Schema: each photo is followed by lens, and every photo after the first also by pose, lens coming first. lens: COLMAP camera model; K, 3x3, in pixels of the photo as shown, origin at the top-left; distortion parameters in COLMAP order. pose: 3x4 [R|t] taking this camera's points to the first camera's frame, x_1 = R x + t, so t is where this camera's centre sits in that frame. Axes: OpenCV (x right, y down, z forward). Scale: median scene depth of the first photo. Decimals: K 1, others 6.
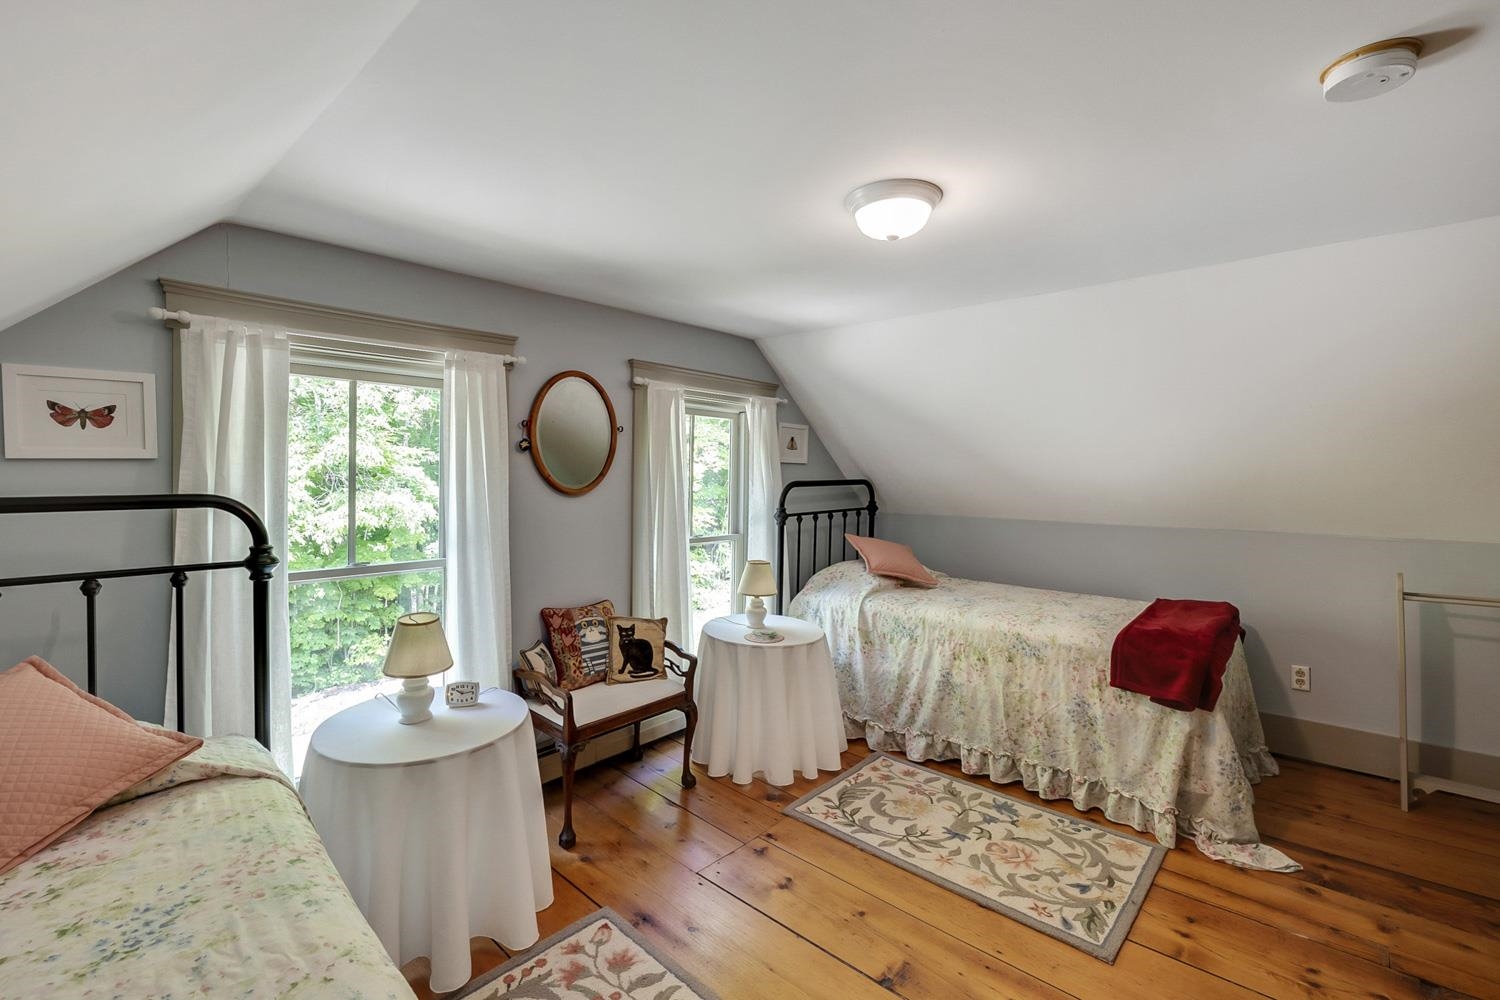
lens RADIAL K [[636.8, 0, 750.0], [0, 636.8, 500.0], [0, 0, 1]] dist [-0.000040, -0.000095]
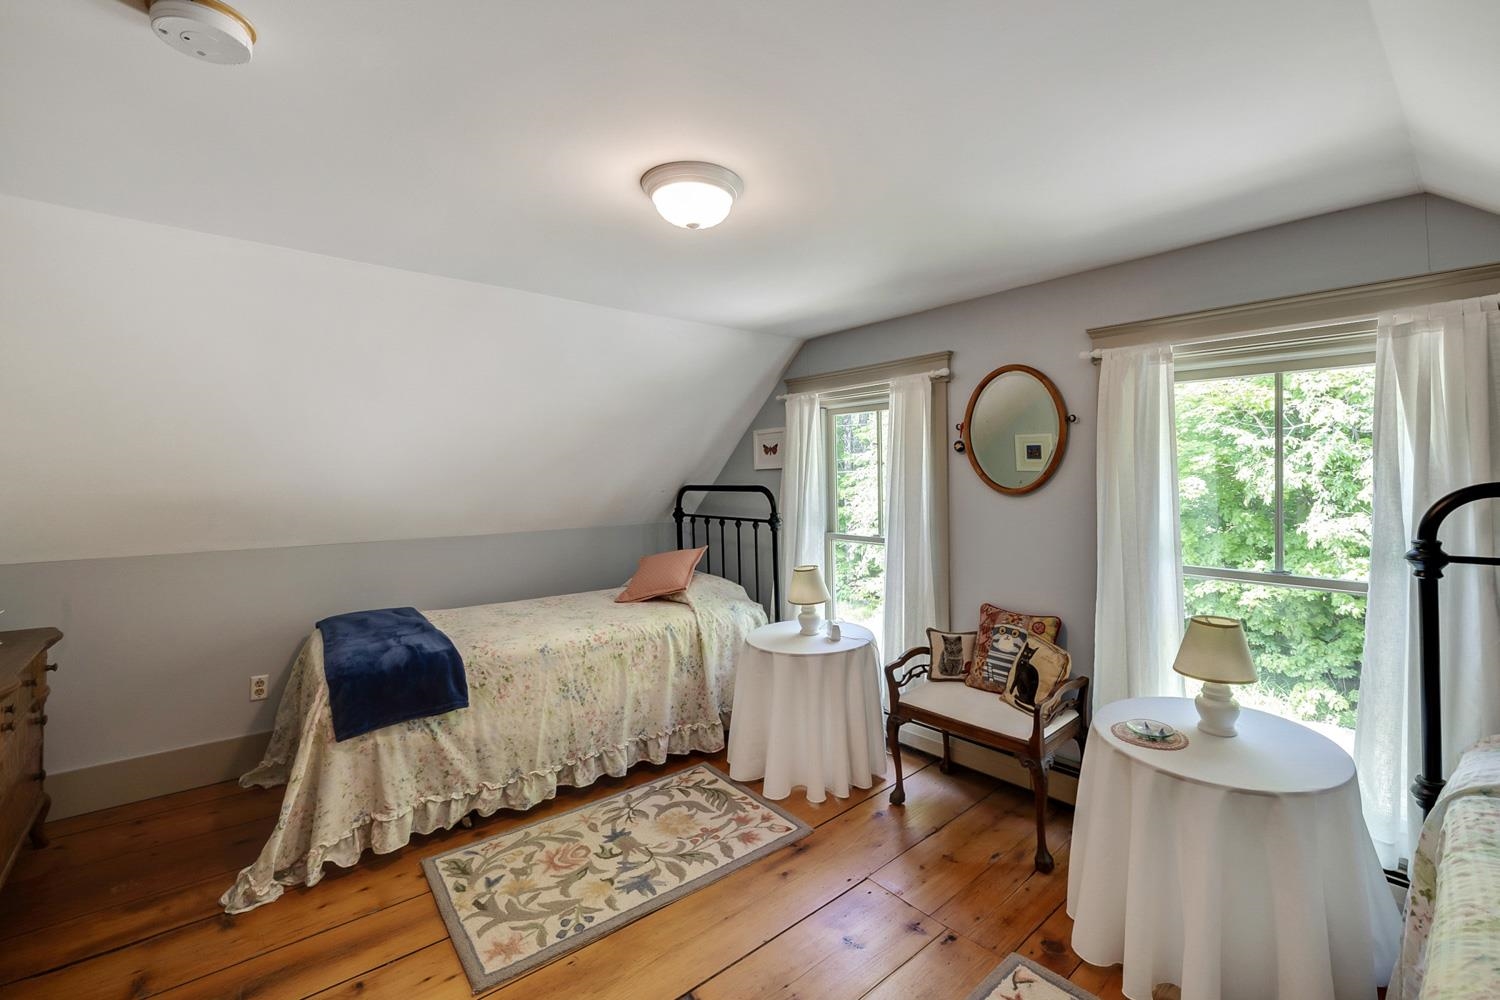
lens RADIAL K [[601.3, 0, 751.5], [0, 601.3, 504.5], [0, 0, 1]] dist [-0.001214, 0.000045]
pose [[-0.142094, 0.045575, -0.988803, 1.235751], [-0.031576, 0.998222, 0.050547, -0.050152], [0.989349, 0.038405, -0.140402, 1.357967]]
